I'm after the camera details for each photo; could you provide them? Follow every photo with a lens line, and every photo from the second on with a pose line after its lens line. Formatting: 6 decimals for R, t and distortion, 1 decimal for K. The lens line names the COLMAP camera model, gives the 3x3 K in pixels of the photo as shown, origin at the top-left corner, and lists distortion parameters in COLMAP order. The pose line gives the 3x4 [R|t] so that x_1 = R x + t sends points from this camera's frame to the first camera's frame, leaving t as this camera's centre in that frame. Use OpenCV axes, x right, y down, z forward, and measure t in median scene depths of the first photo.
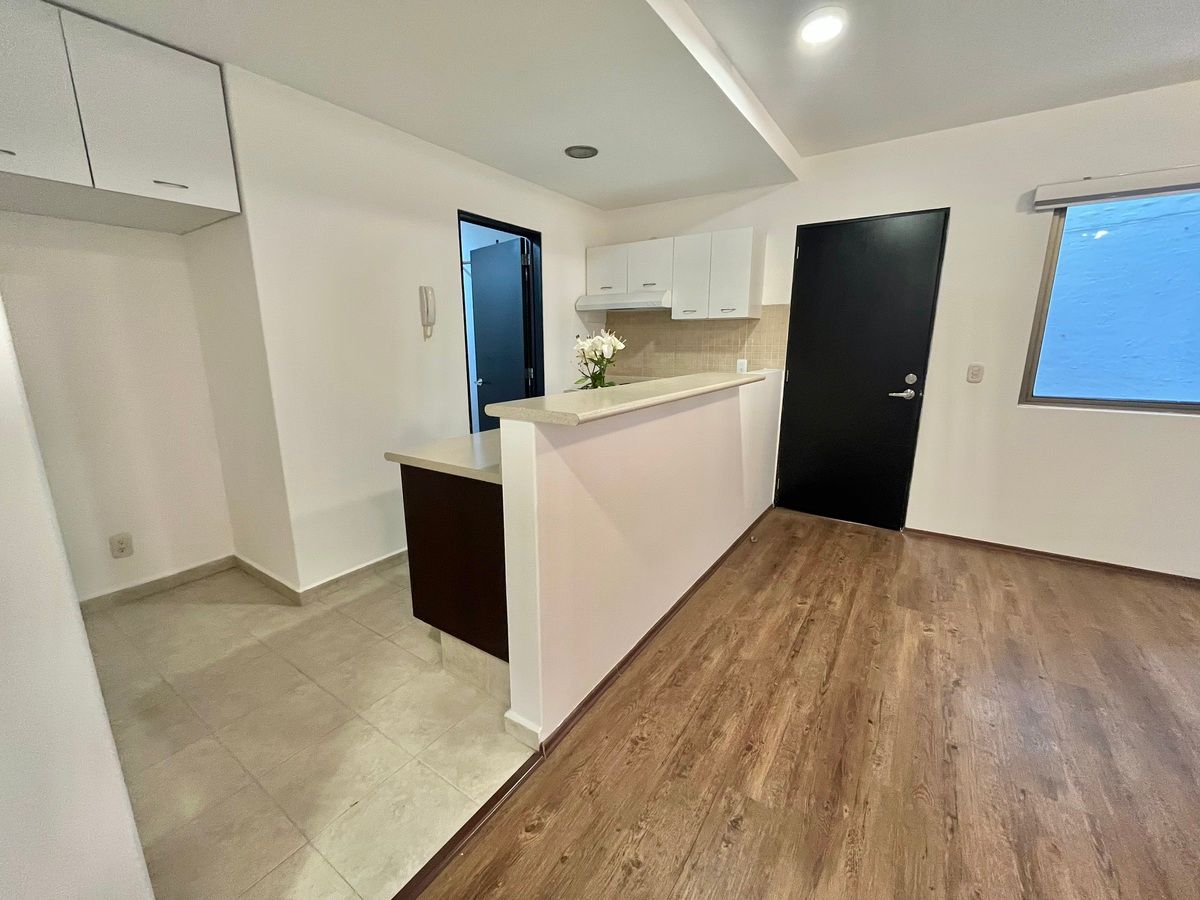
lens RADIAL K [[487.6, 0, 597.7], [0, 487.6, 449.8], [0, 0, 1]] dist [-0.003947, -0.000353]
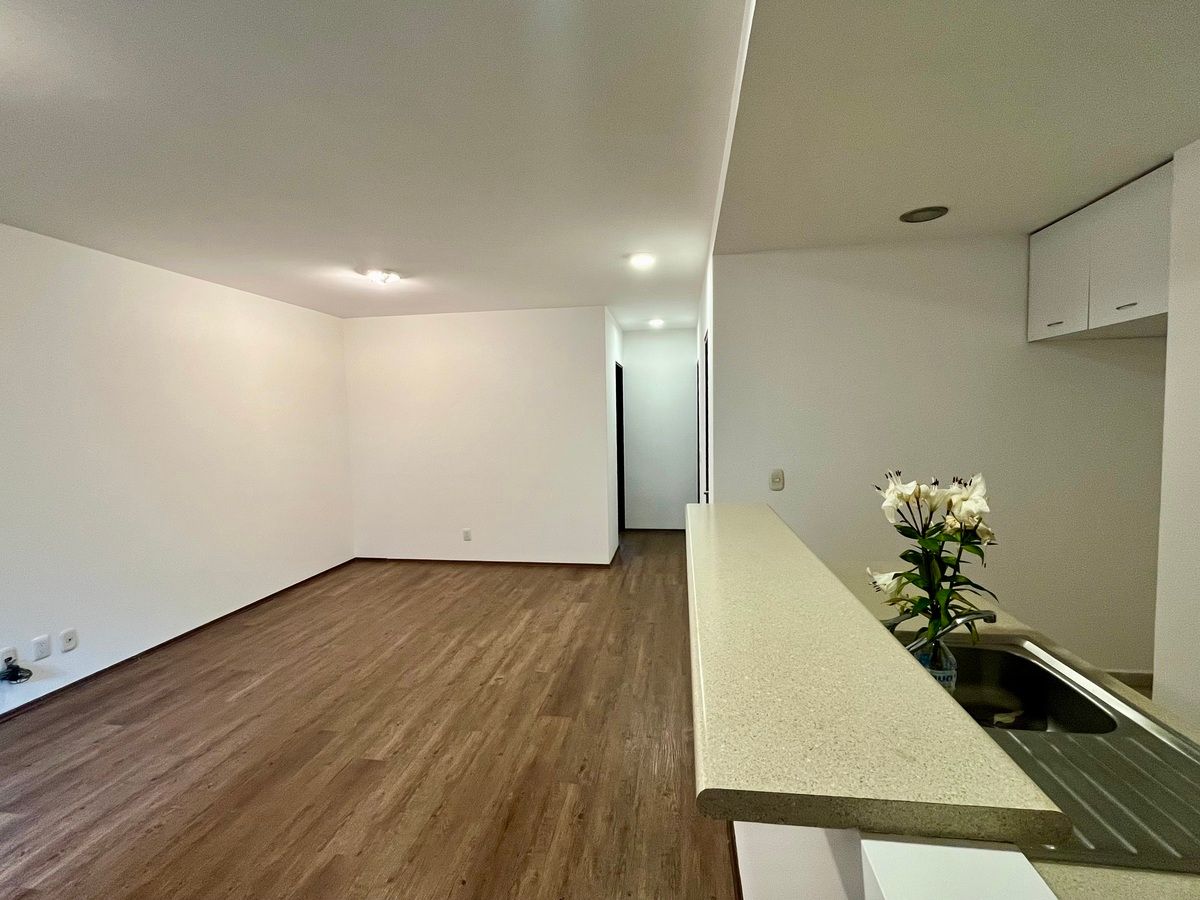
lens RADIAL K [[549.0, 0, 597.4], [0, 549.0, 449.9], [0, 0, 1]] dist [-0.004517, -0.000184]
pose [[-0.906762, 0.044897, -0.419245, 0.432916], [-0.071962, 0.963247, 0.258798, -0.307806], [0.415456, 0.264838, -0.870205, 1.063726]]
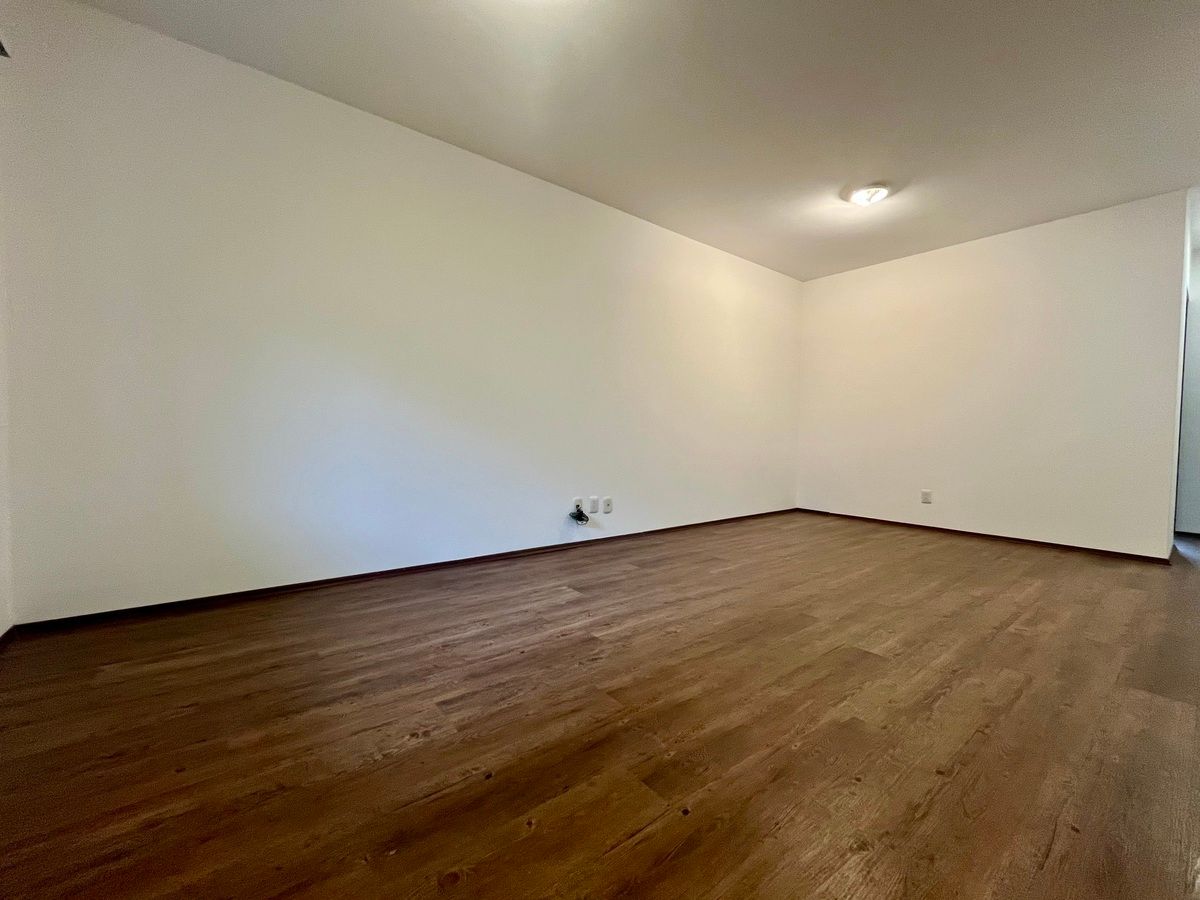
lens RADIAL K [[487.6, 0, 597.7], [0, 487.6, 449.8], [0, 0, 1]] dist [-0.003947, -0.000353]
pose [[-0.950544, -0.024424, 0.309627, 0.567071], [0.052395, 0.970006, 0.237366, -0.048065], [-0.306138, 0.241850, -0.920754, 0.967632]]
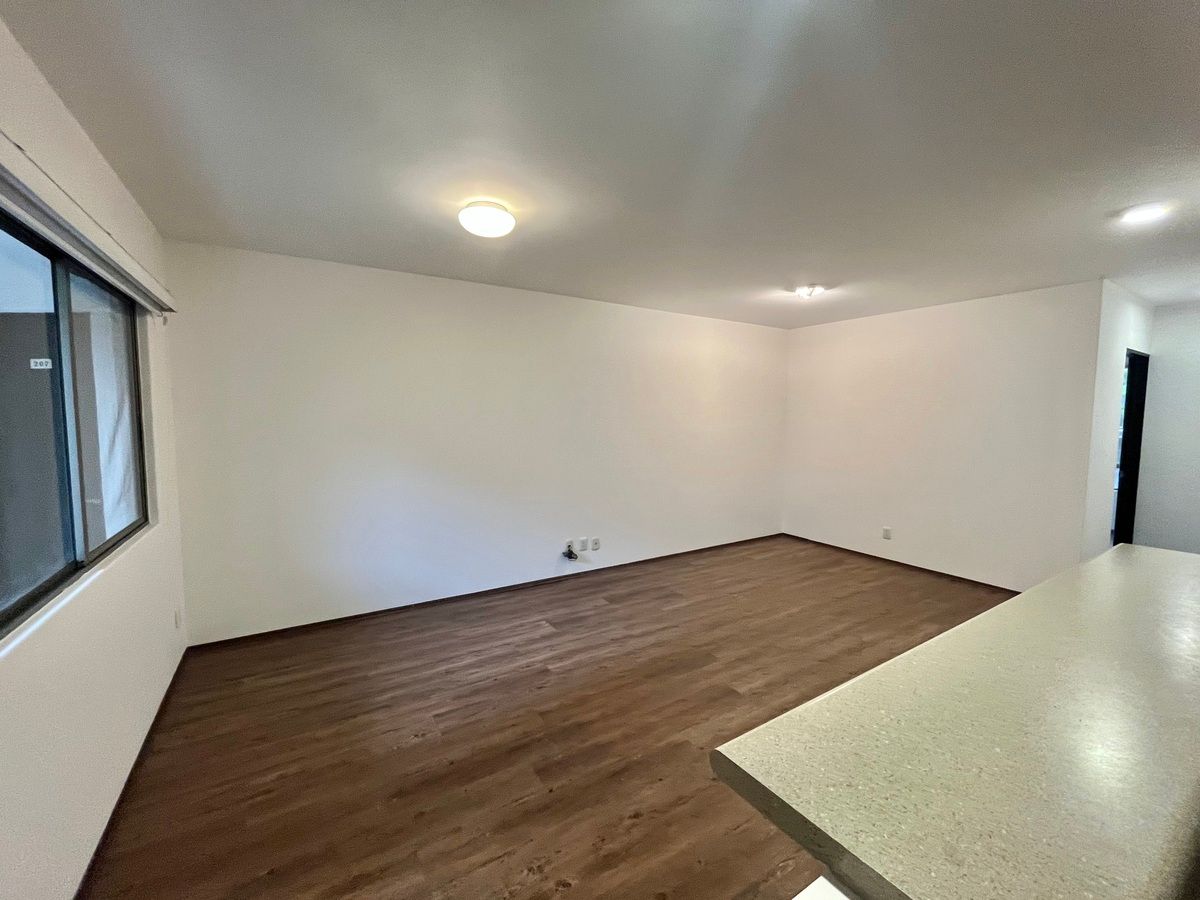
lens RADIAL K [[487.6, 0, 597.7], [0, 487.6, 449.8], [0, 0, 1]] dist [-0.003947, -0.000353]
pose [[-0.911381, -0.034745, 0.410095, 0.288902], [0.084987, 0.959066, 0.270129, -0.323287], [-0.402694, 0.281043, -0.871121, 1.103808]]
